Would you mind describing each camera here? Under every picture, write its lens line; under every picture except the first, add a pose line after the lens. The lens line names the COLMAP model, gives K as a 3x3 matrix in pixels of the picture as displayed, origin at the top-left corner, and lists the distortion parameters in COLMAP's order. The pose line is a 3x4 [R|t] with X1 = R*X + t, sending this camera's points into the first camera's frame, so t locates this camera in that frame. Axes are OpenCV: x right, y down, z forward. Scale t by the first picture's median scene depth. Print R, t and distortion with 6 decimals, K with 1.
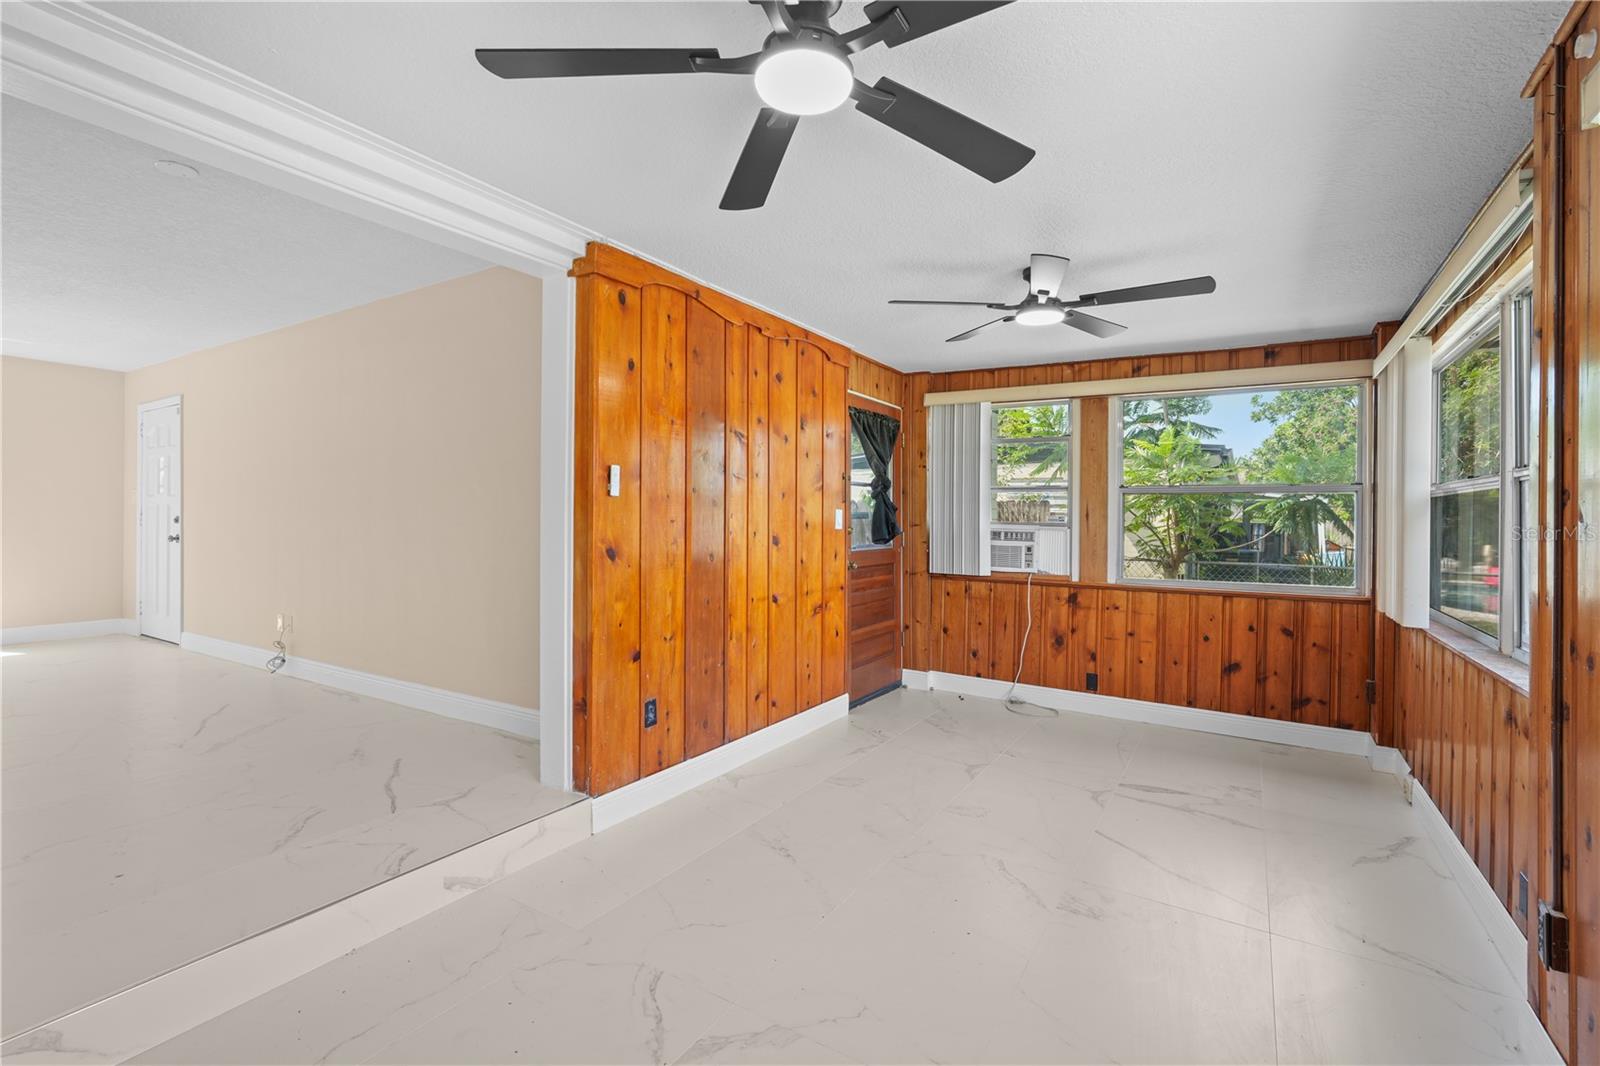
lens RADIAL K [[727.3, 0, 809.7], [0, 727.3, 514.3], [0, 0, 1]] dist [-0.004305, 0.000995]
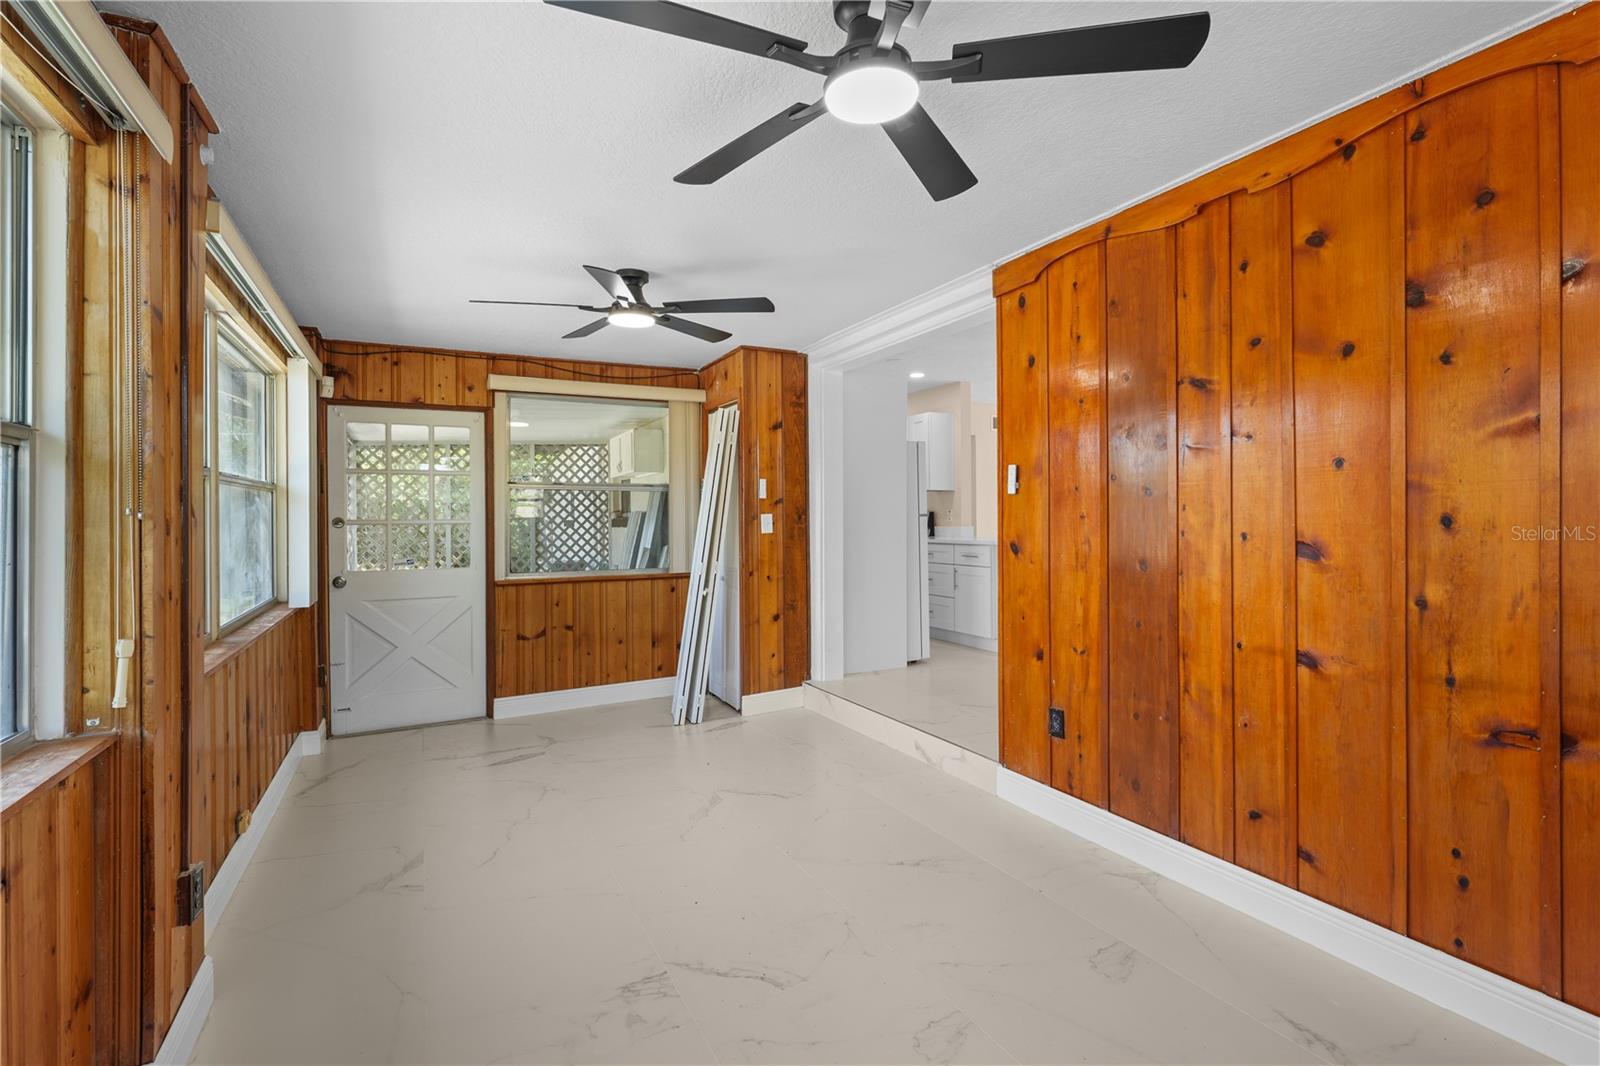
lens RADIAL K [[714.8, 0, 800.0], [0, 714.8, 533.0], [0, 0, 1]] dist [-0.001046, 0.000370]
pose [[-0.511187, 0.001144, -0.859469, 0.674502], [-0.001492, 0.999996, 0.002218, 0.025657], [0.859468, 0.002416, -0.511183, 1.083446]]
